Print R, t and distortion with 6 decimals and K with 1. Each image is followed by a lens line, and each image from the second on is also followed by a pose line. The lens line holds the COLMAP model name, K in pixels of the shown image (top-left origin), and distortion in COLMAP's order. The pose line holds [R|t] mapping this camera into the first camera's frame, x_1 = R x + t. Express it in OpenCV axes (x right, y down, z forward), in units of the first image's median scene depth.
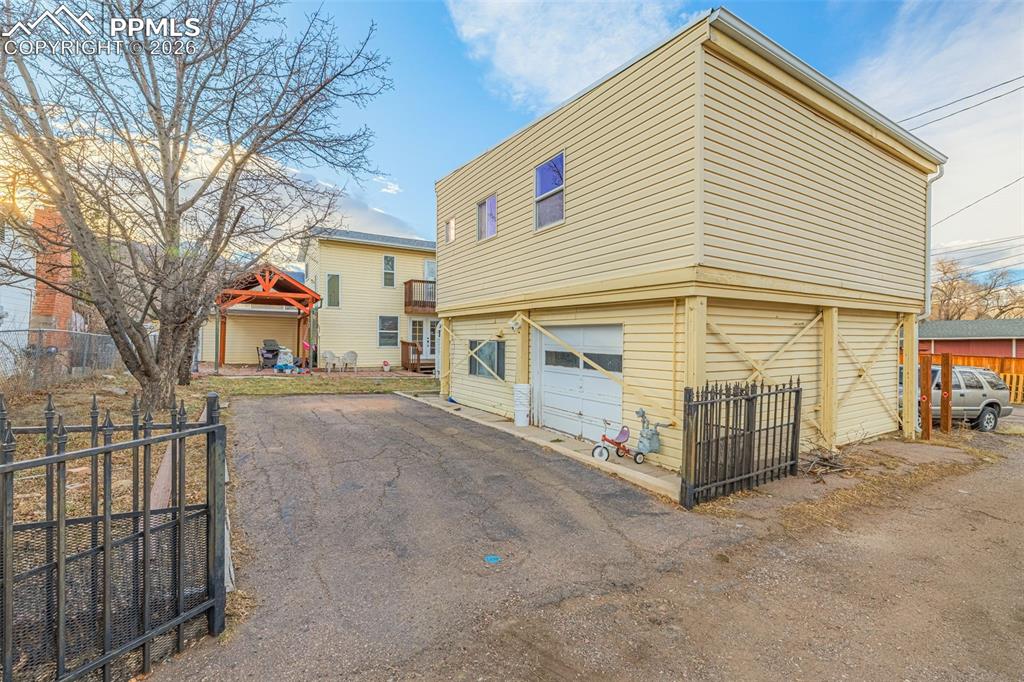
lens RADIAL K [[439.5, 0, 513.4], [0, 439.5, 347.9], [0, 0, 1]] dist [0.004864, 0.000239]
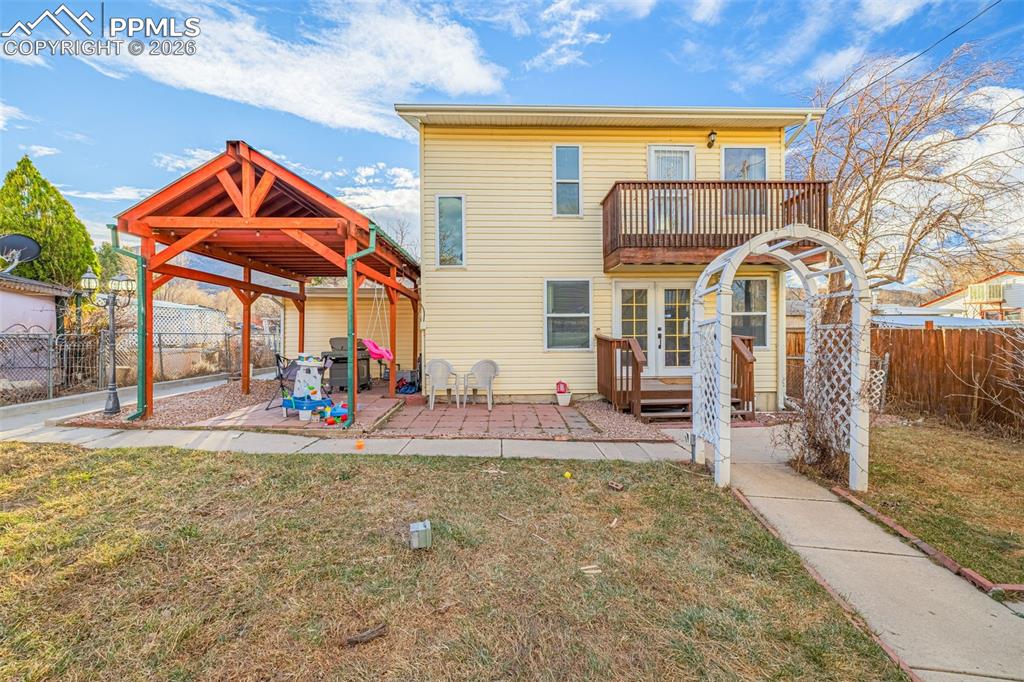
lens RADIAL K [[439.5, 0, 509.7], [0, 439.5, 338.9], [0, 0, 1]] dist [0.004864, 0.000239]
pose [[0.874037, -0.014780, -0.485634, -0.120549], [0.007289, 0.999824, -0.017310, -0.006154], [0.485804, 0.011590, 0.873991, 0.586566]]
